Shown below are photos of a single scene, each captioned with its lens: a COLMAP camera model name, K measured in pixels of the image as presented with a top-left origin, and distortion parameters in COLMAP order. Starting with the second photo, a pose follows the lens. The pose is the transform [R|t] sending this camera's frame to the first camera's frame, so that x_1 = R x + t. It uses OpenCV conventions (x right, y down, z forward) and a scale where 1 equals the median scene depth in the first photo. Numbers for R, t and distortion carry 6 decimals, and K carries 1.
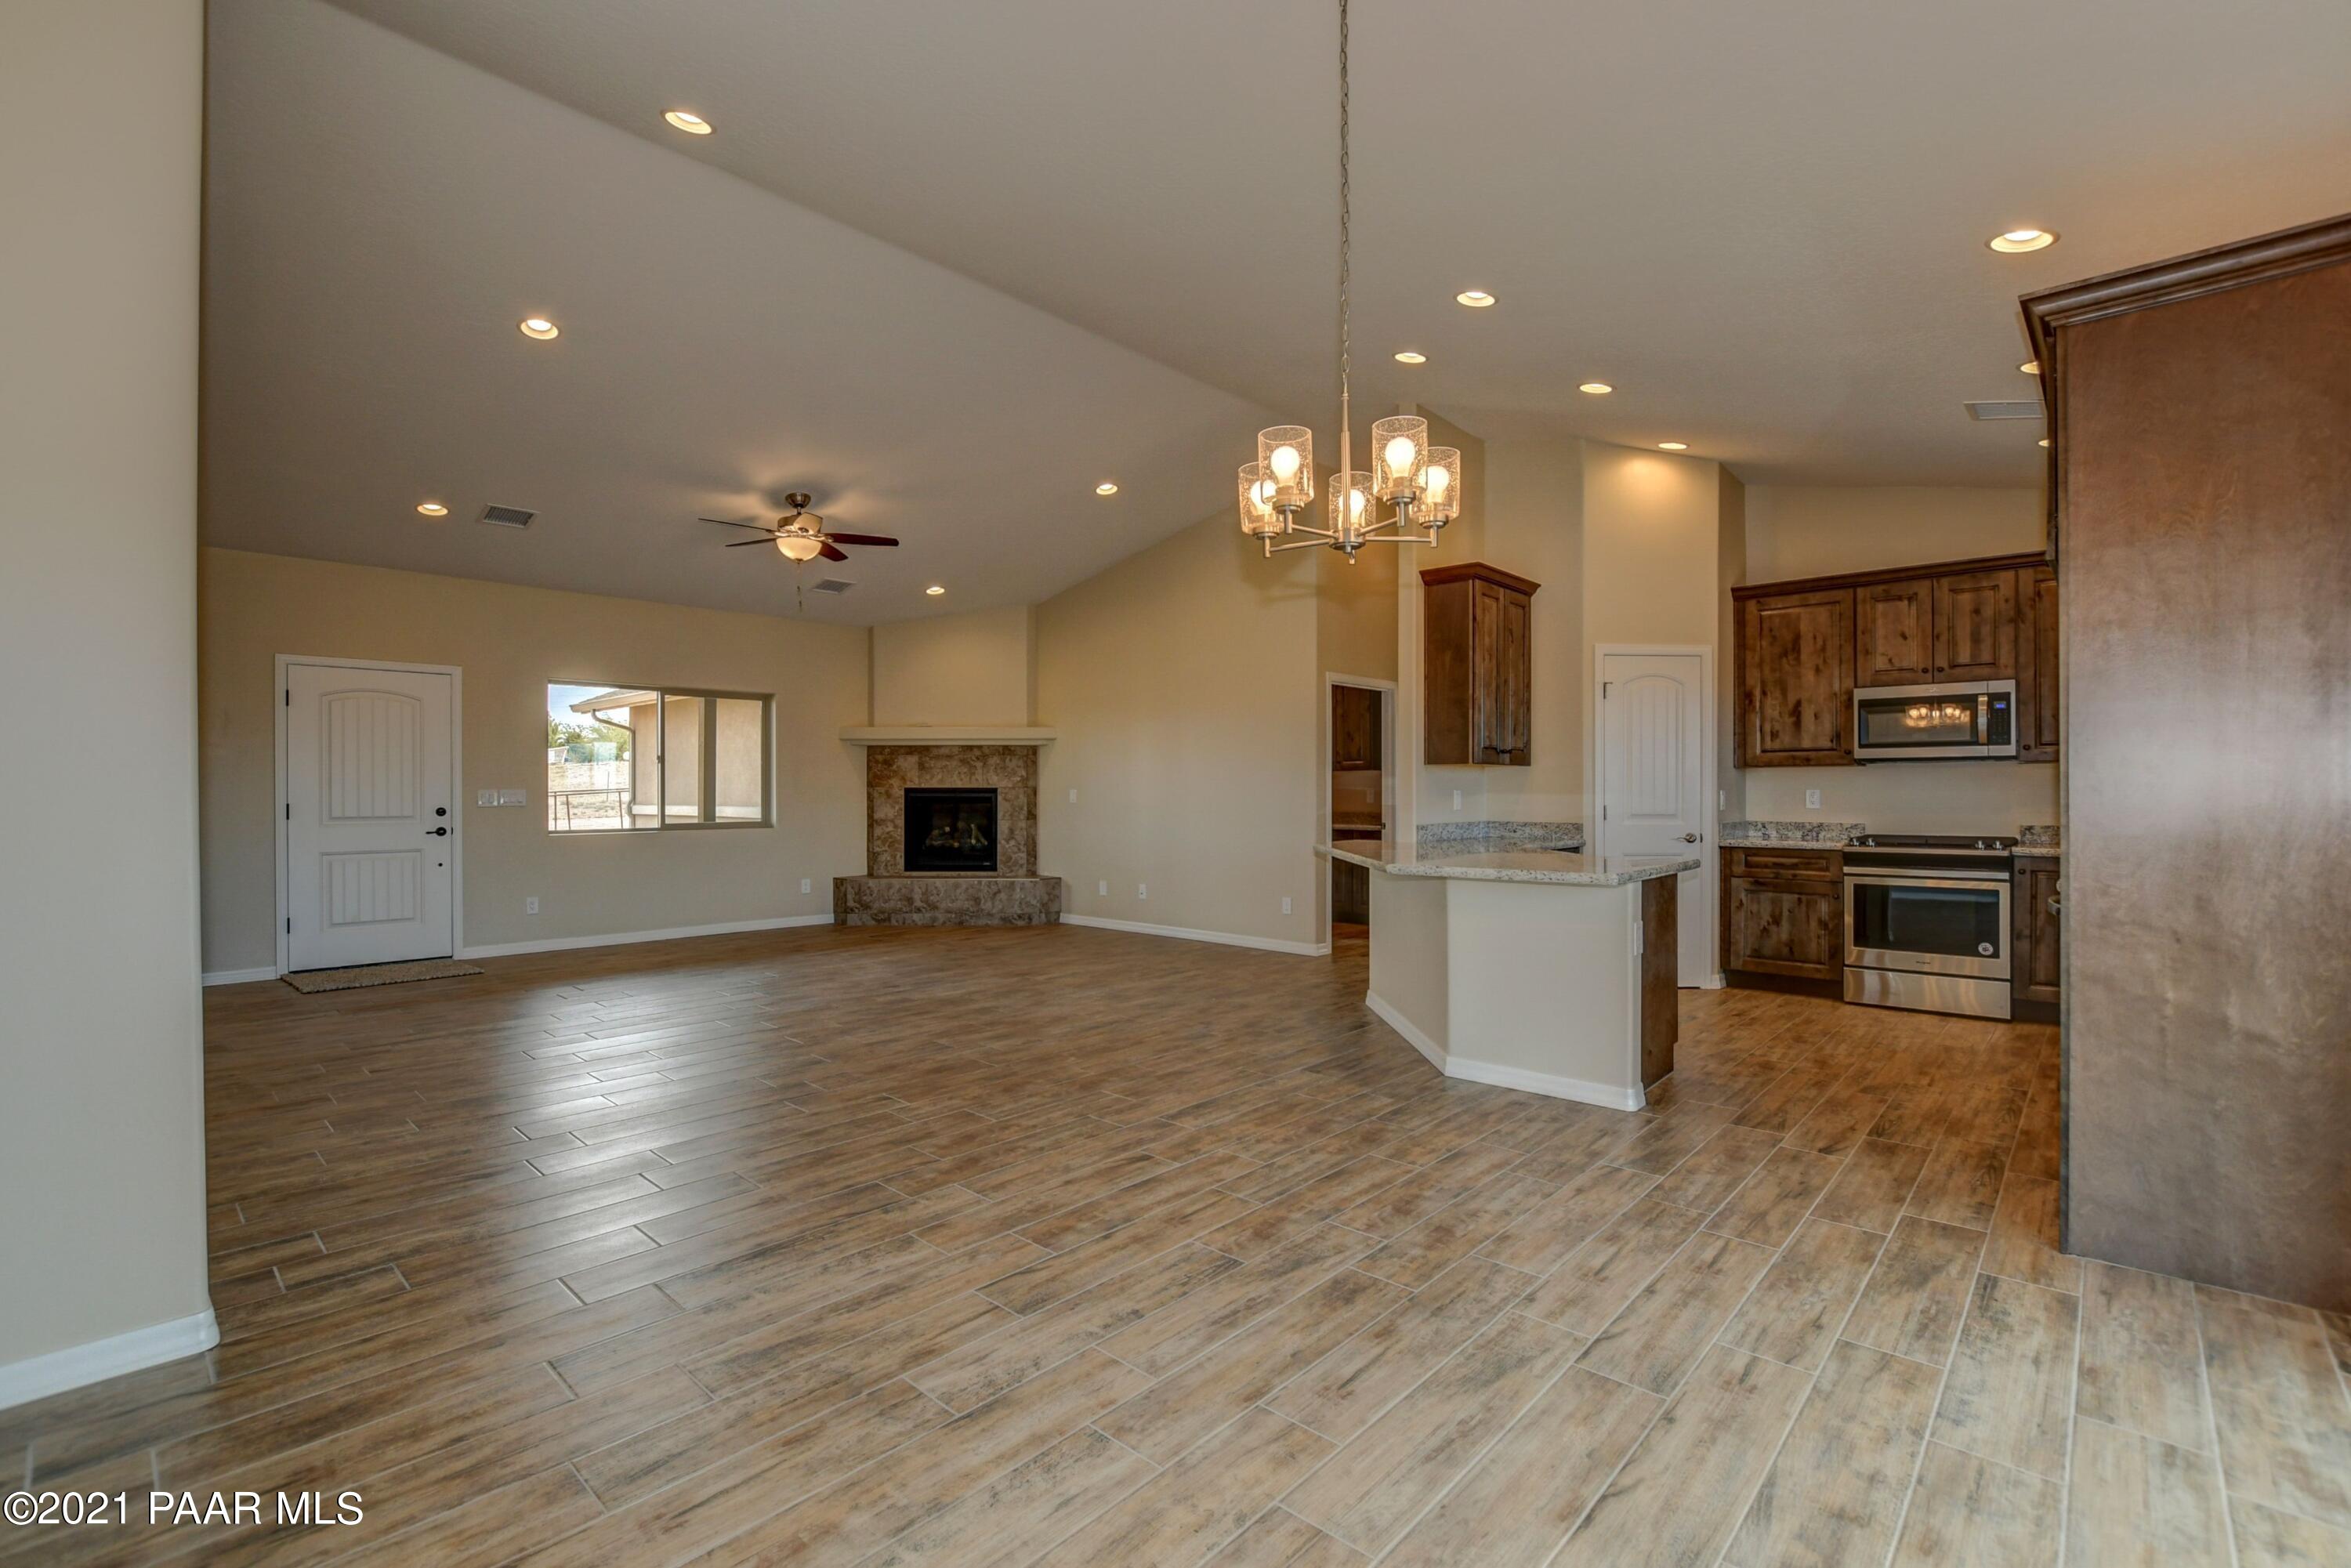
lens RADIAL K [[1036.3, 0, 1171.1], [0, 1036.3, 792.4], [0, 0, 1]] dist [-0.021514, 0.000185]
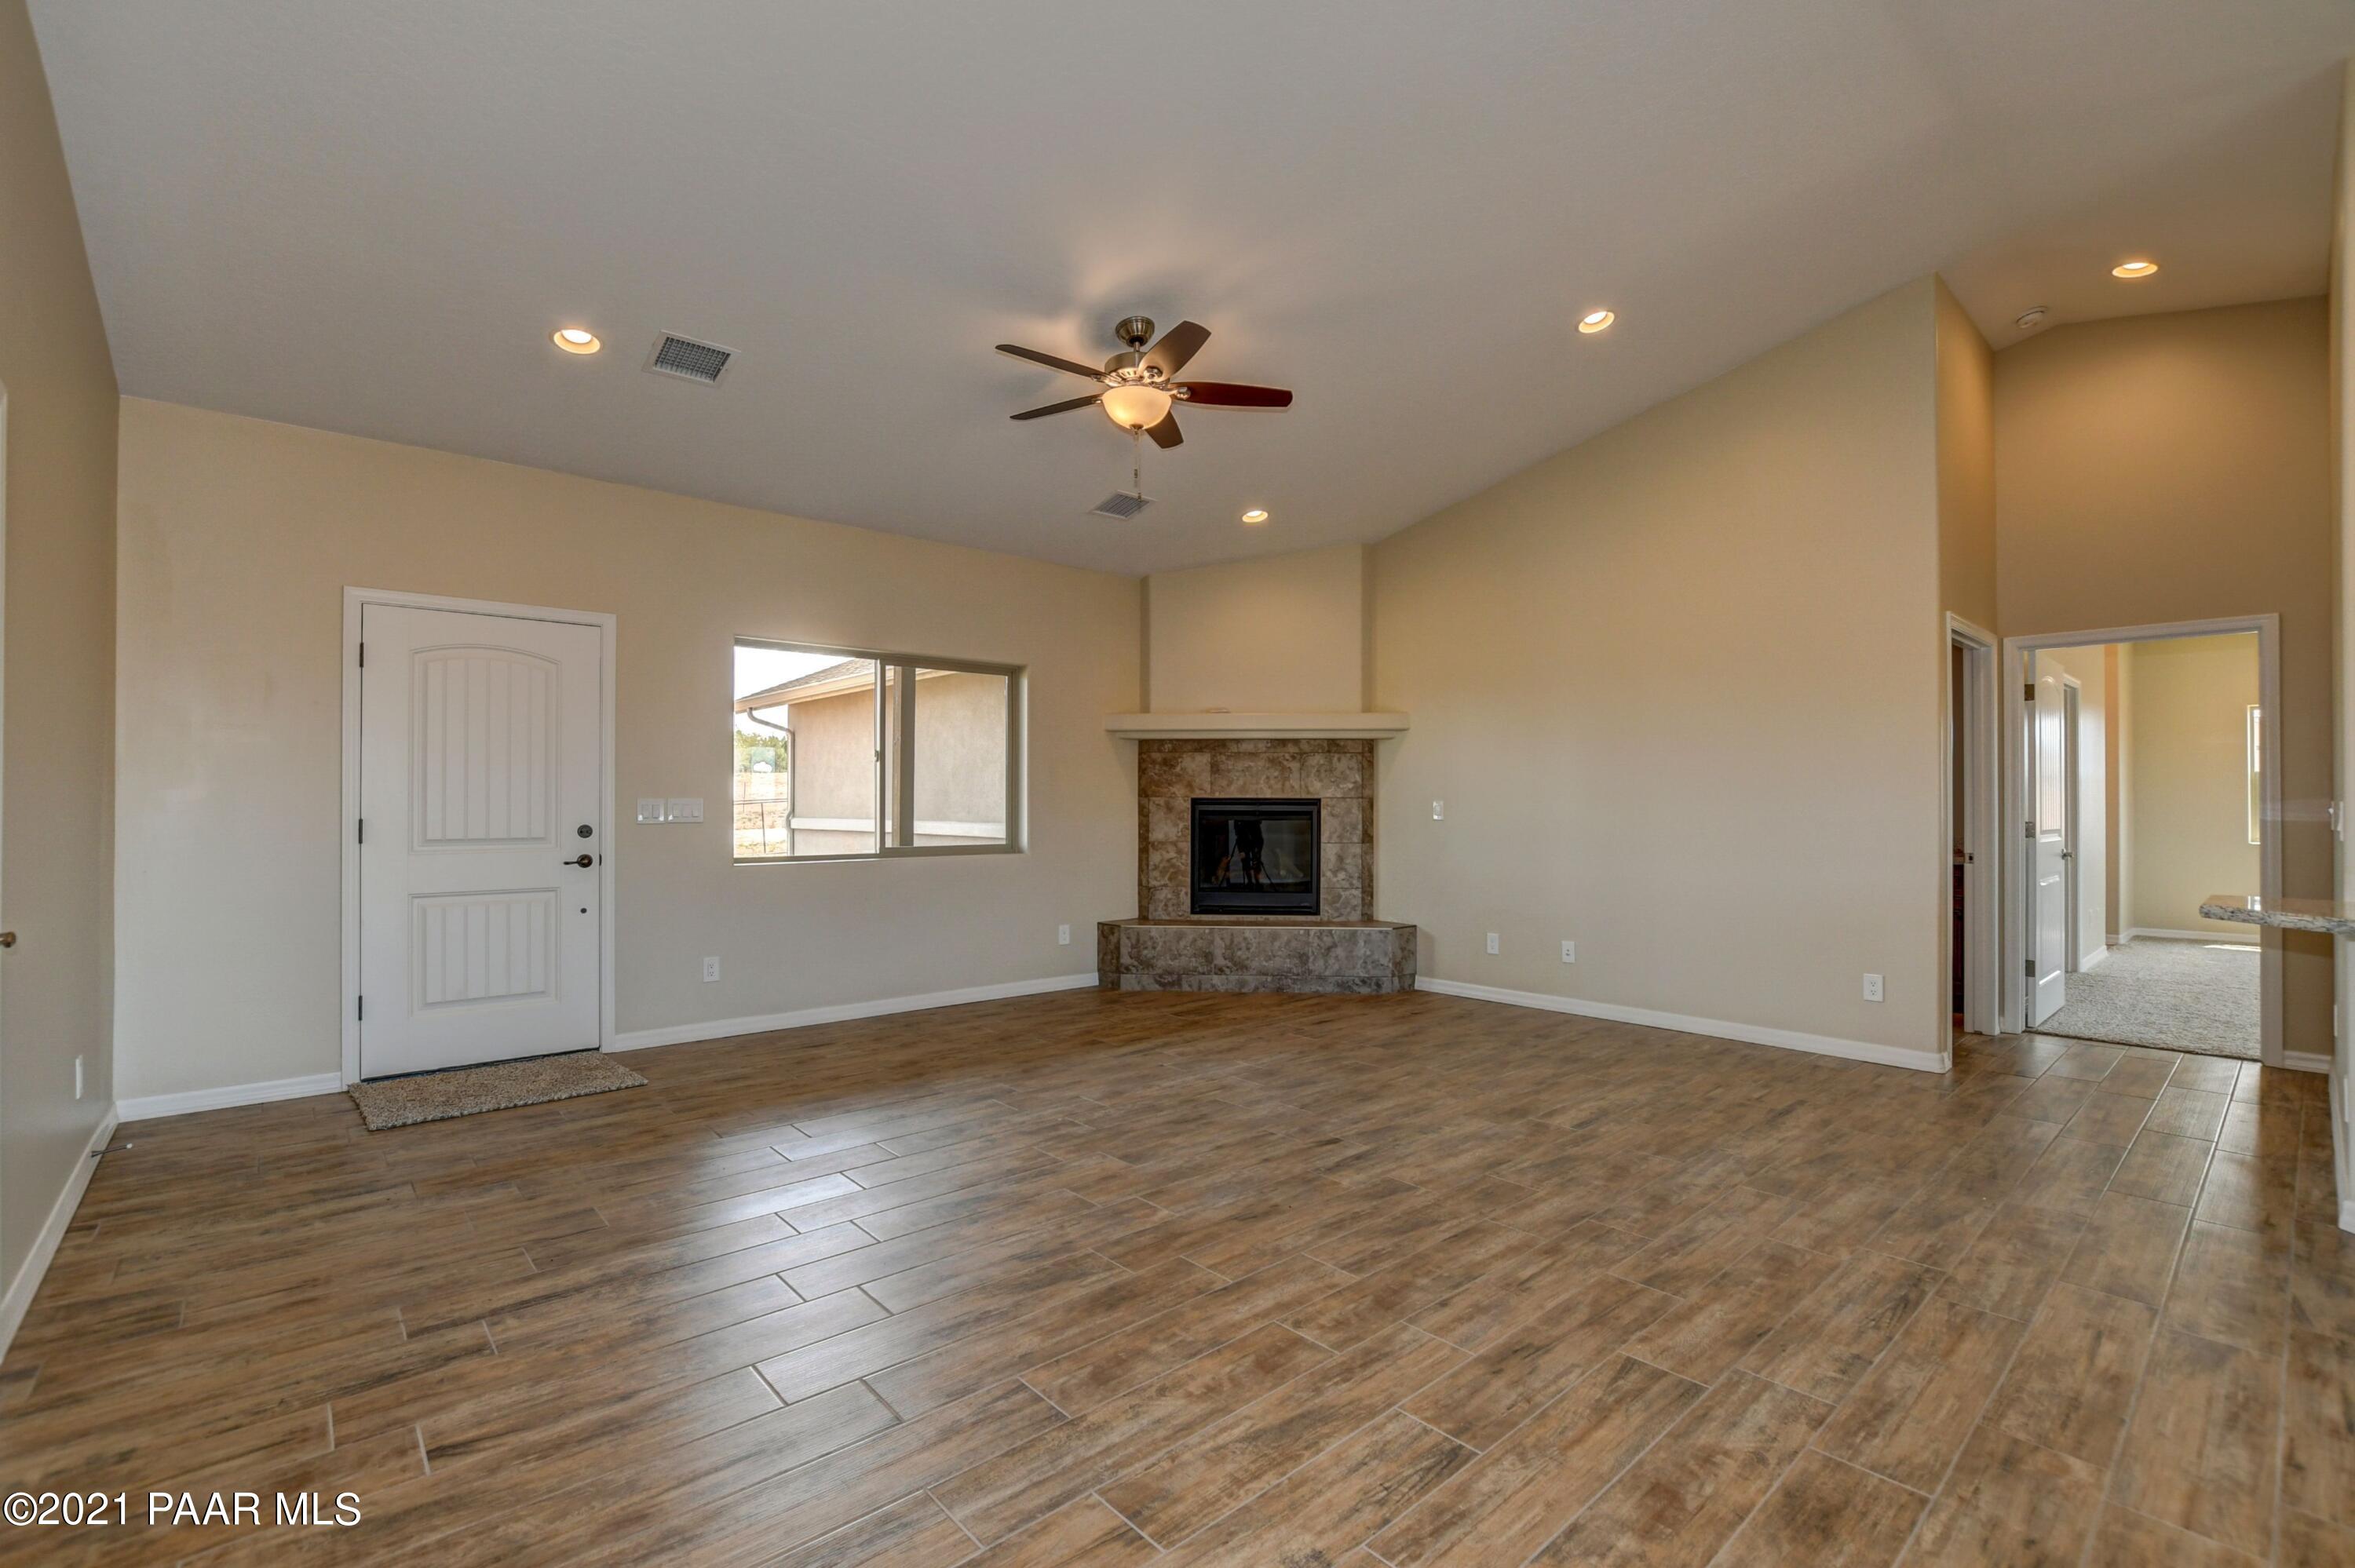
lens RADIAL K [[1038.0, 0, 1173.1], [0, 1038.0, 792.4], [0, 0, 1]] dist [-0.021514, 0.000185]
pose [[0.995054, 0.001477, -0.099323, -0.295458], [-0.002743, 0.999917, -0.012608, 0.001402], [0.099296, 0.012819, 0.994975, 0.414432]]
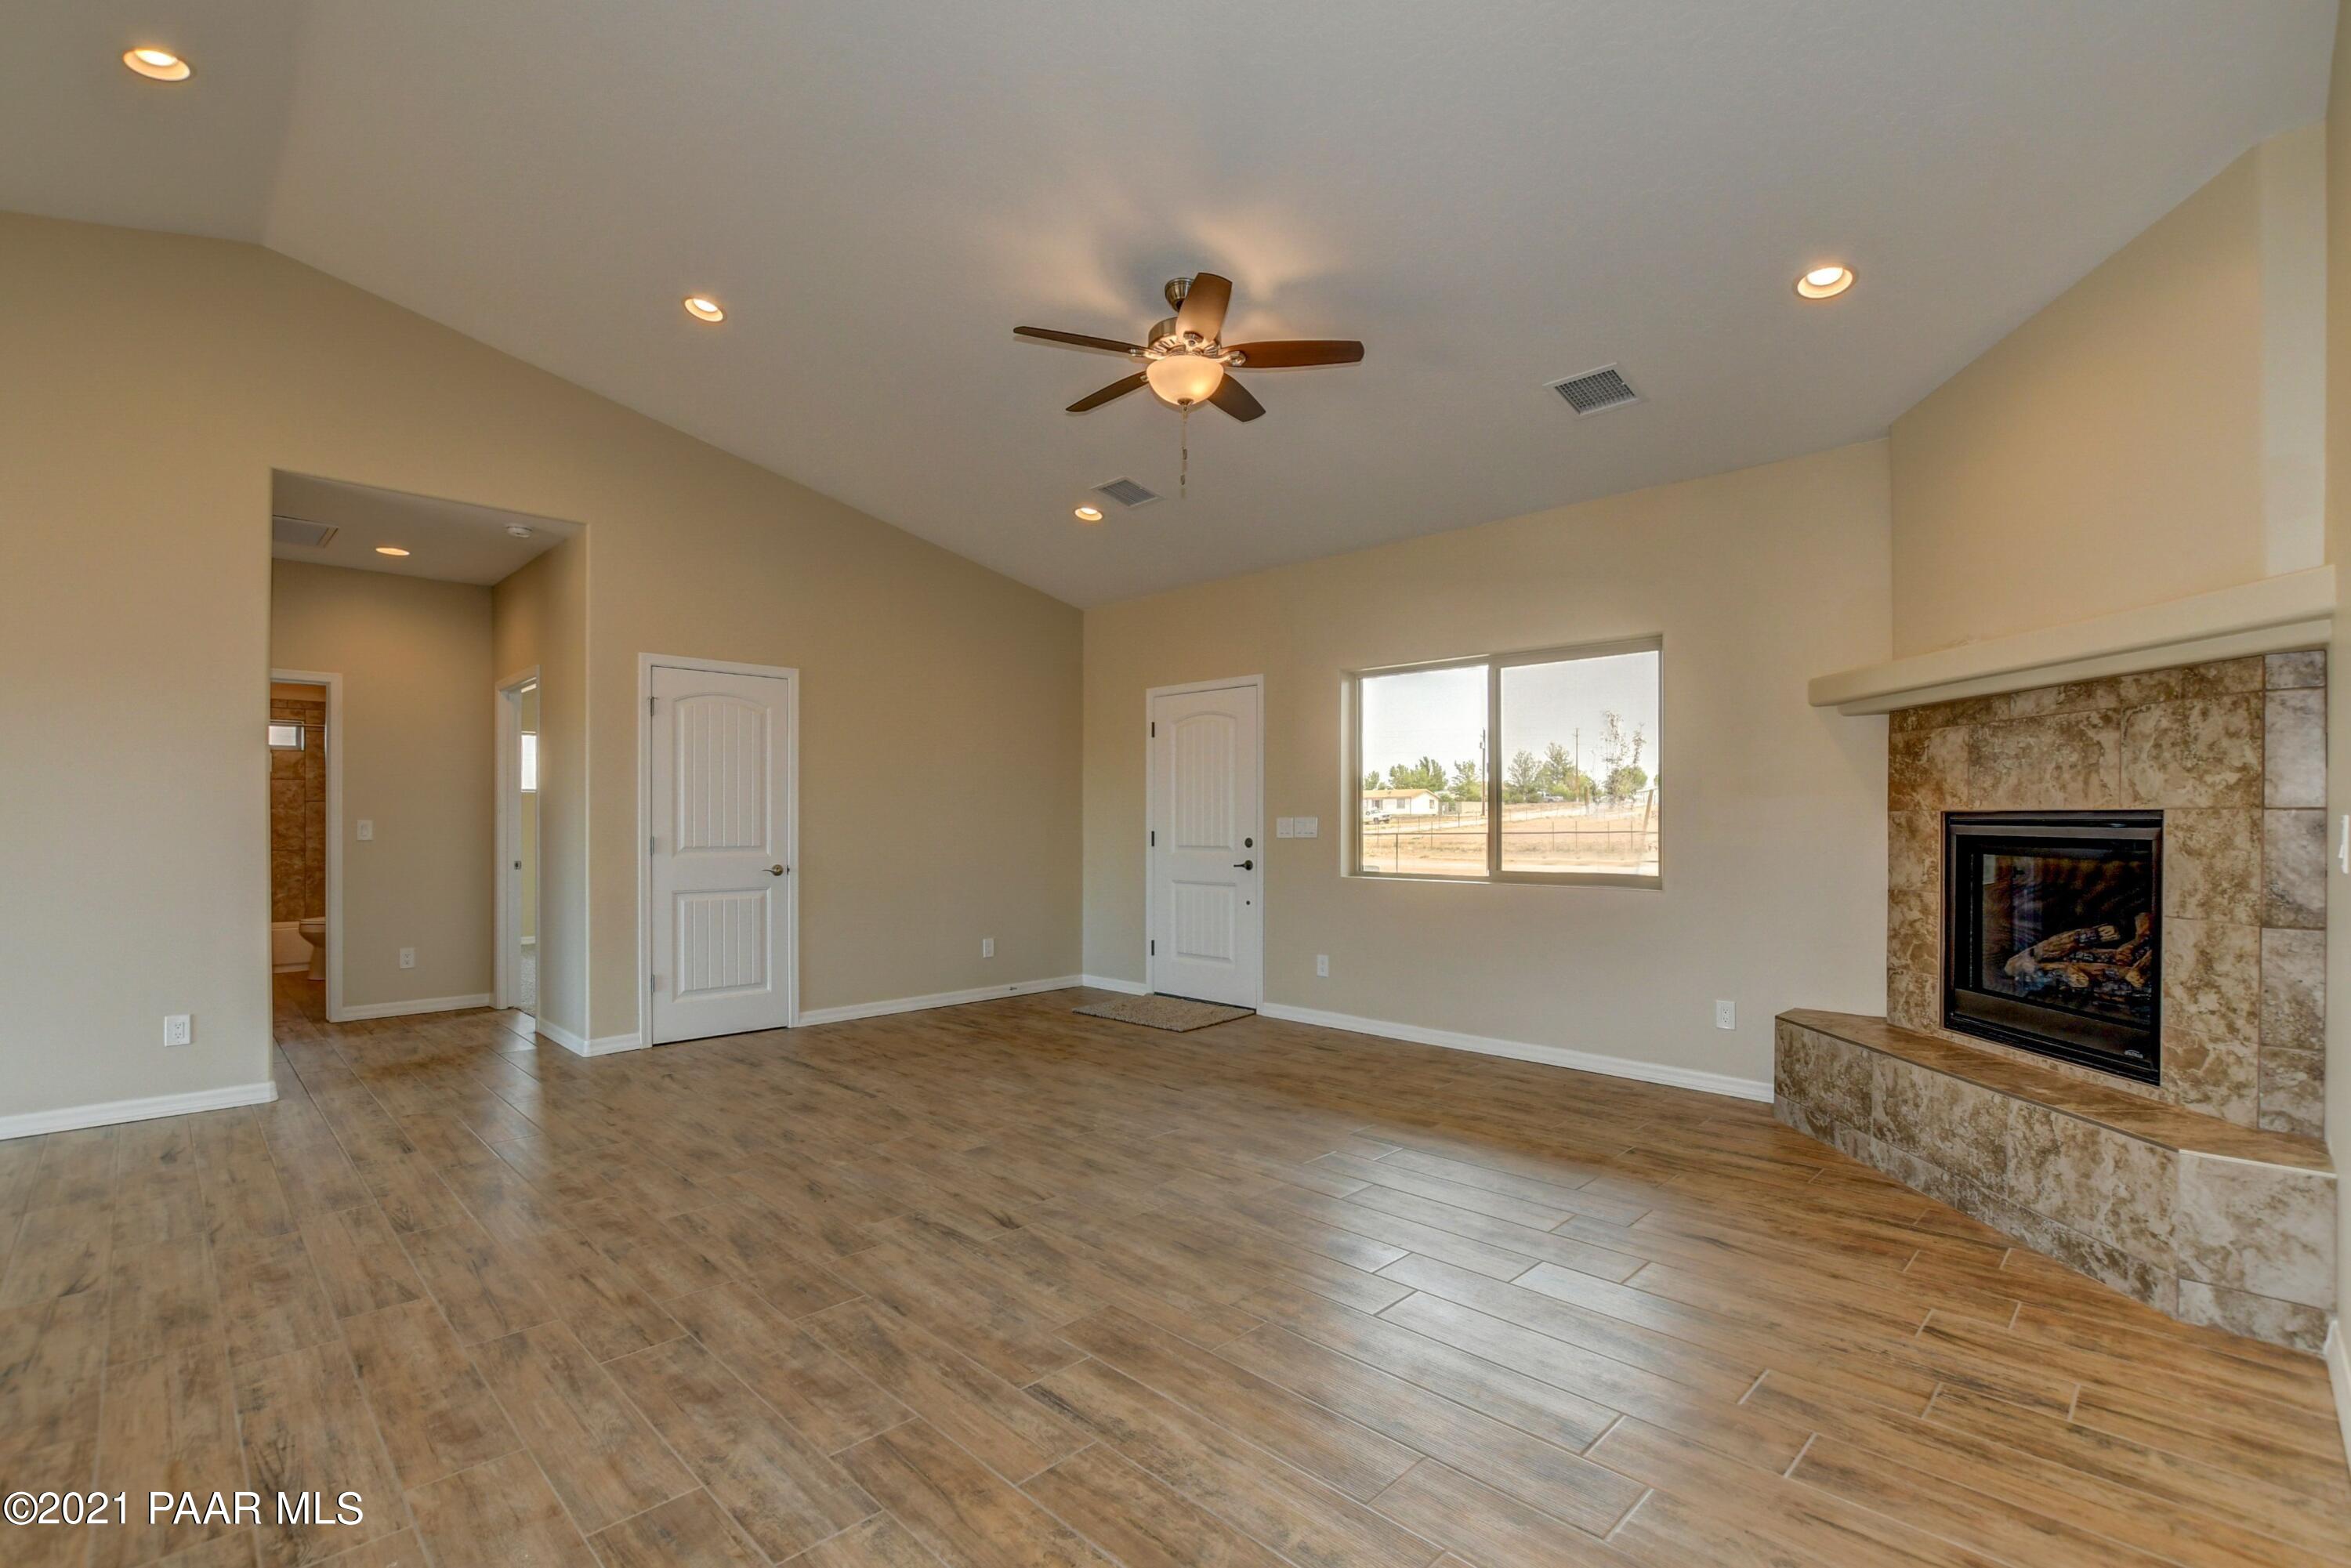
lens RADIAL K [[1053.8, 0, 1175.6], [0, 1053.8, 815.6], [0, 0, 1]] dist [-0.026088, 0.003797]
pose [[-0.038197, -0.003204, -0.999265, 0.213519], [-0.003475, 0.999989, -0.003074, -0.001186], [0.999264, 0.003356, -0.038208, 1.082663]]
